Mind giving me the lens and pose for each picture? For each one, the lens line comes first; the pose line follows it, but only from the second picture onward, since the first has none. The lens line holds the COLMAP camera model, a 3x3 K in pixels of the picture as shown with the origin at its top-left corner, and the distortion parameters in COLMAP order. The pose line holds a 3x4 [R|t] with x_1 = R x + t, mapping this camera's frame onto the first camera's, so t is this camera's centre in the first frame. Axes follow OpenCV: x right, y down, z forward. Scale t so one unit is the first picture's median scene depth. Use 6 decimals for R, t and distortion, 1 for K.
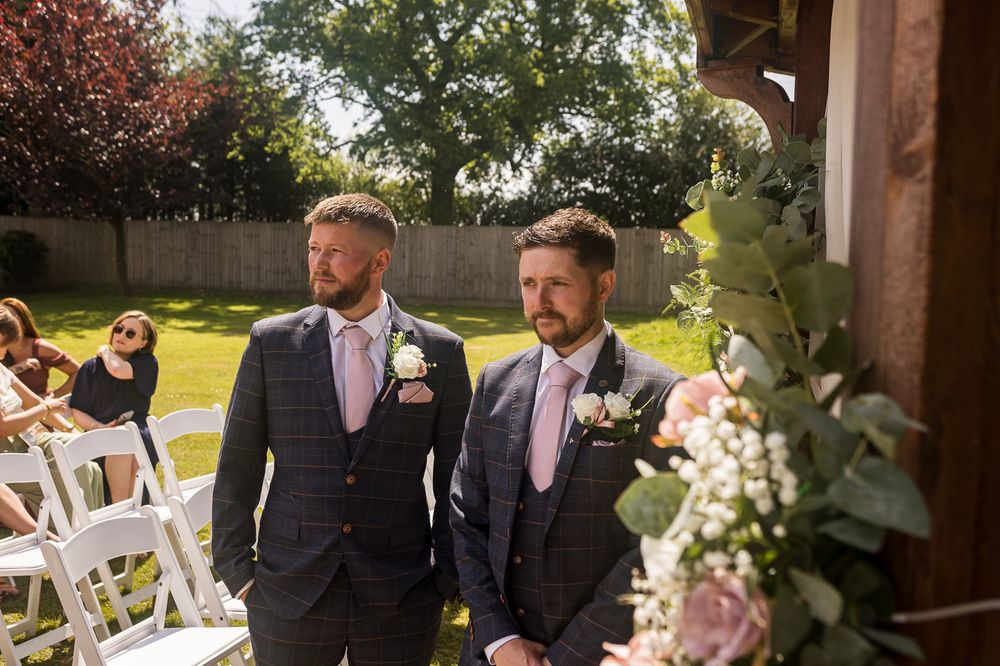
lens RADIAL K [[1021.9, 0, 500.0], [0, 1021.9, 333.0], [0, 0, 1]] dist [-0.049874, 0.038178]
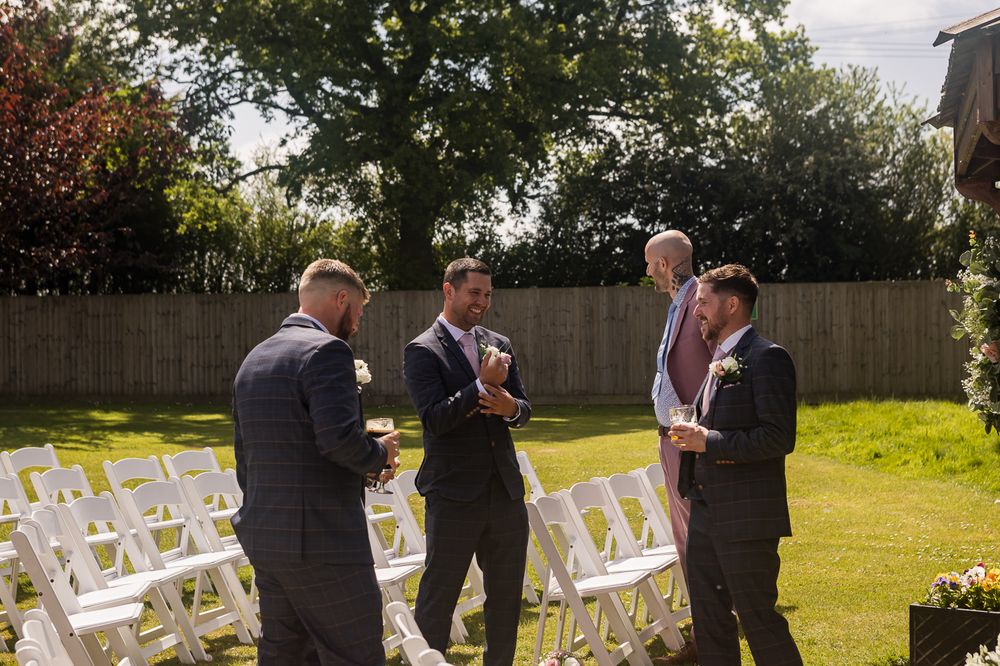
lens RADIAL K [[1811.2, 0, 500.0], [0, 1811.2, 333.0], [0, 0, 1]] dist [0.001940, 0.025941]
pose [[0.998397, -0.035574, 0.044021, -0.052274], [0.038985, 0.996095, -0.079214, 0.014673], [-0.041032, 0.080803, 0.995885, -0.144655]]
